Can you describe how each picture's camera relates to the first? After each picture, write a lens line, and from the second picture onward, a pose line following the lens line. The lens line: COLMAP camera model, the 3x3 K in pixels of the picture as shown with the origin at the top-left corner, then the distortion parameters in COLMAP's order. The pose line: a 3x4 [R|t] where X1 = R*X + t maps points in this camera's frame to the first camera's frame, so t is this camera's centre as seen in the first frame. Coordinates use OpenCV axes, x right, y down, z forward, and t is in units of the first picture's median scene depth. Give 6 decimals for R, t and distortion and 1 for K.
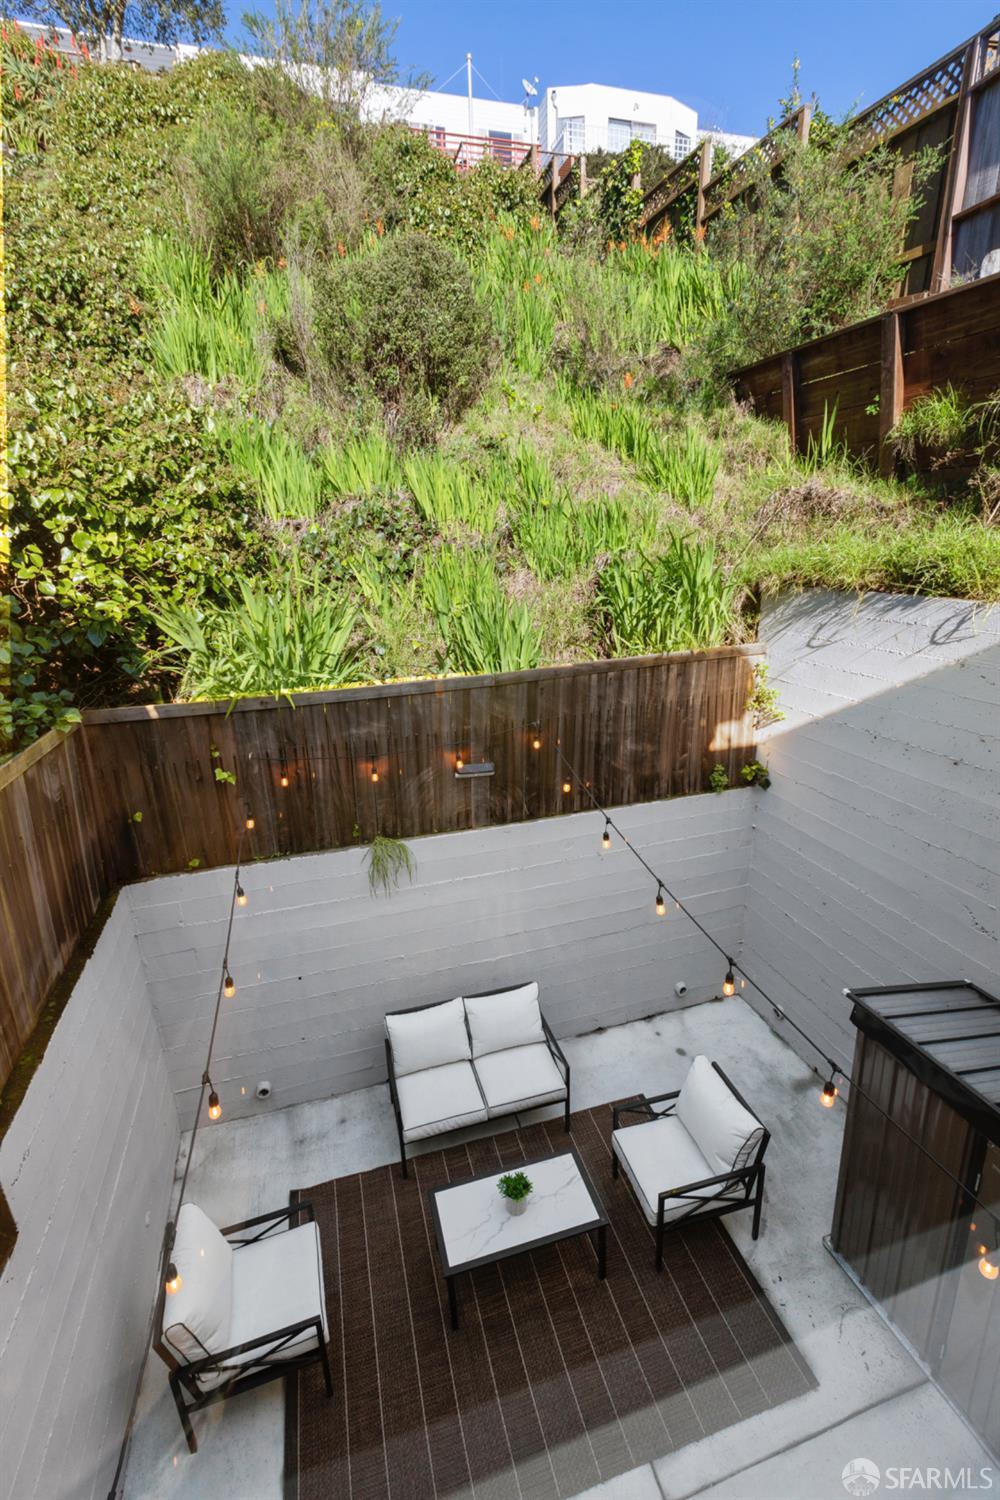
lens RADIAL K [[682.3, 0, 499.1], [0, 682.3, 741.1], [0, 0, 1]] dist [0.007476, -0.003526]
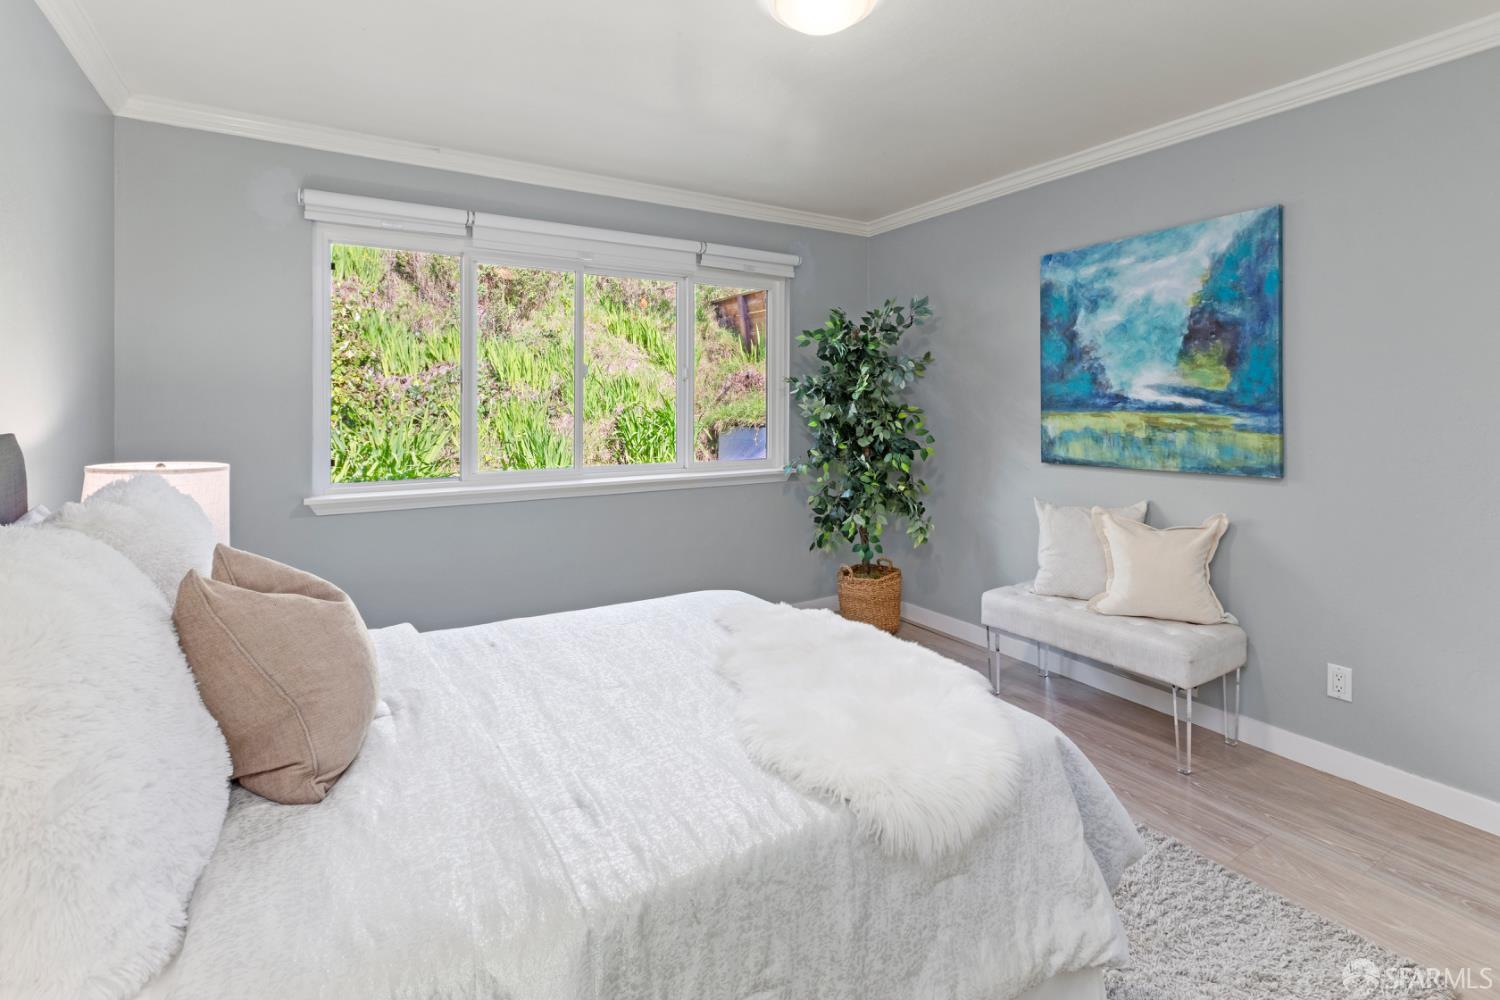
lens RADIAL K [[682.3, 0, 765.2], [0, 682.3, 405.4], [0, 0, 1]] dist [0.007476, -0.003526]
pose [[0.962937, 0.031416, 0.267892, 0.050843], [0.048313, 0.957042, -0.285895, 0.177282], [-0.265366, 0.288242, 0.920053, -0.497127]]
